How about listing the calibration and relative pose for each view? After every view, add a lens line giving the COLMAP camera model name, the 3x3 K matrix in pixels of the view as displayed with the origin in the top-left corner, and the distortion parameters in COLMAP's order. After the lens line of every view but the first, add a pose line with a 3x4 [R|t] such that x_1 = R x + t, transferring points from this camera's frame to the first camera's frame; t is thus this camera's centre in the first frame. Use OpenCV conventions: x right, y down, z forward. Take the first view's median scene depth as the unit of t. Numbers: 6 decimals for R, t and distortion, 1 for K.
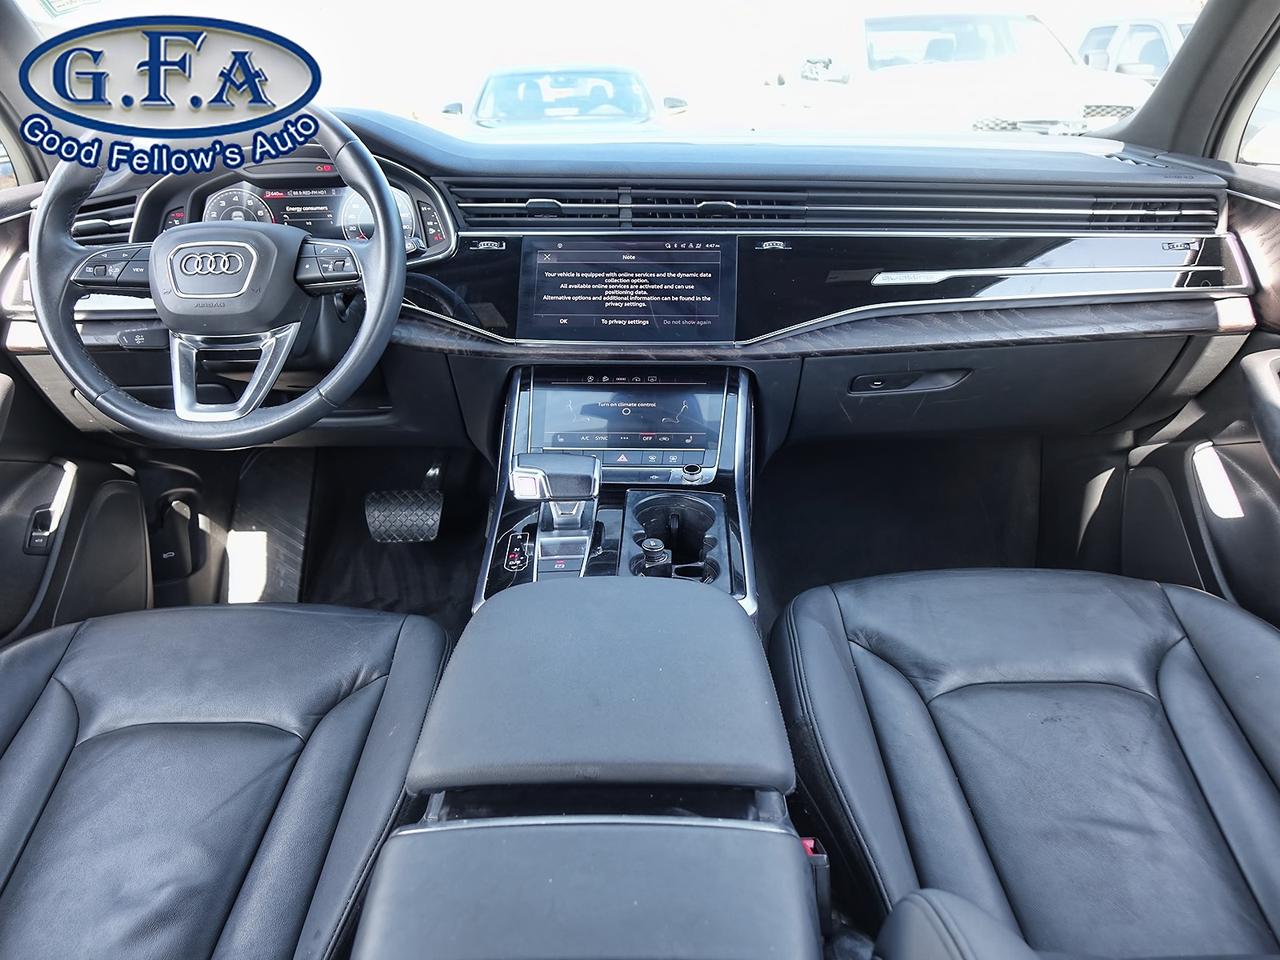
lens RADIAL K [[904.7, 0, 640.3], [0, 904.7, 483.7], [0, 0, 1]] dist [0.000796, -0.001956]
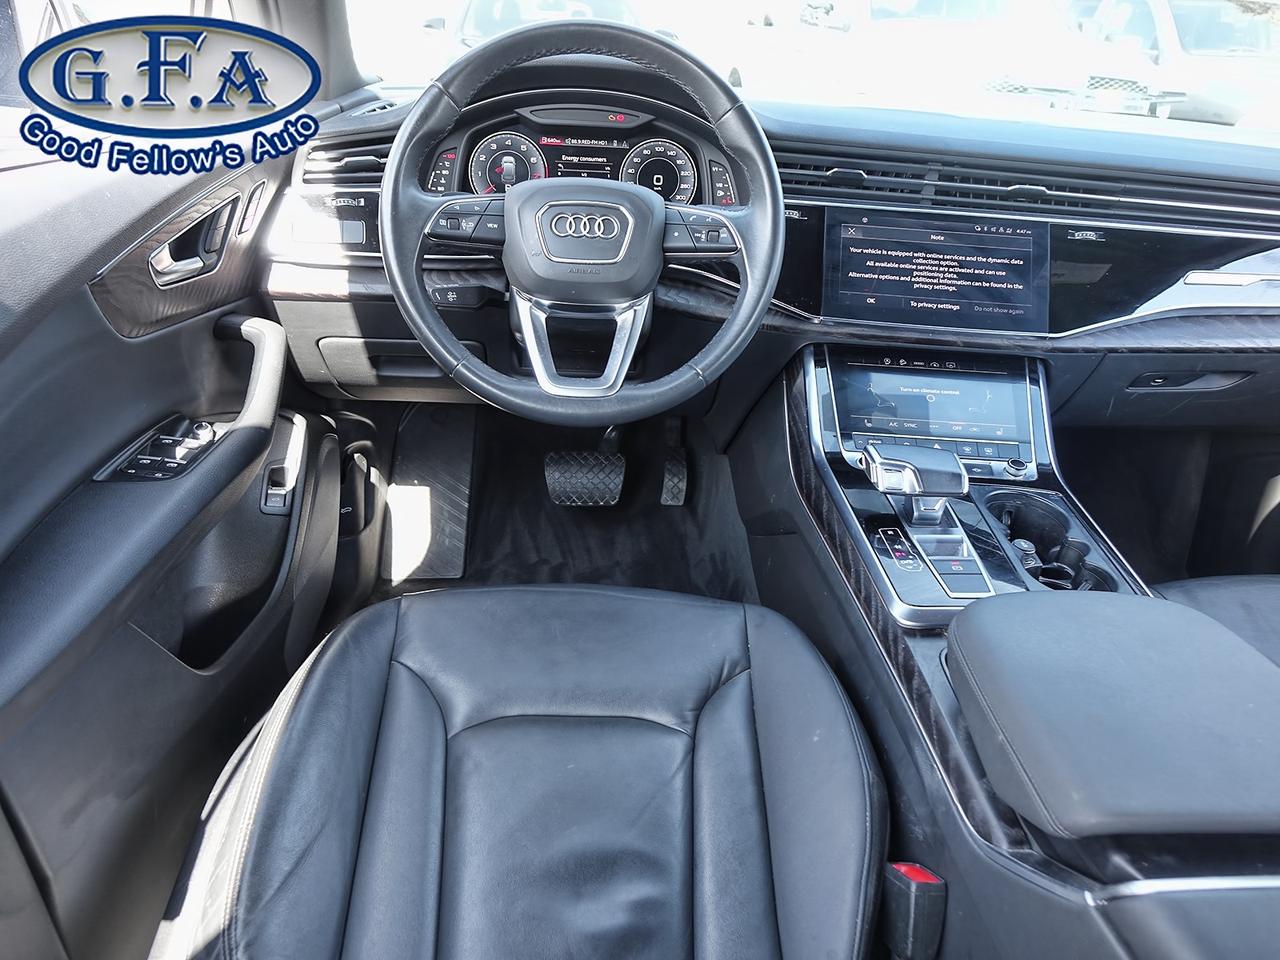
lens RADIAL K [[904.7, 0, 636.8], [0, 904.7, 475.0], [0, 0, 1]] dist [0.000796, -0.001956]
pose [[0.995783, 0.045671, 0.079568, -0.395802], [-0.050270, 0.997120, 0.056787, -0.036014], [-0.076746, -0.060547, 0.995211, 0.047298]]
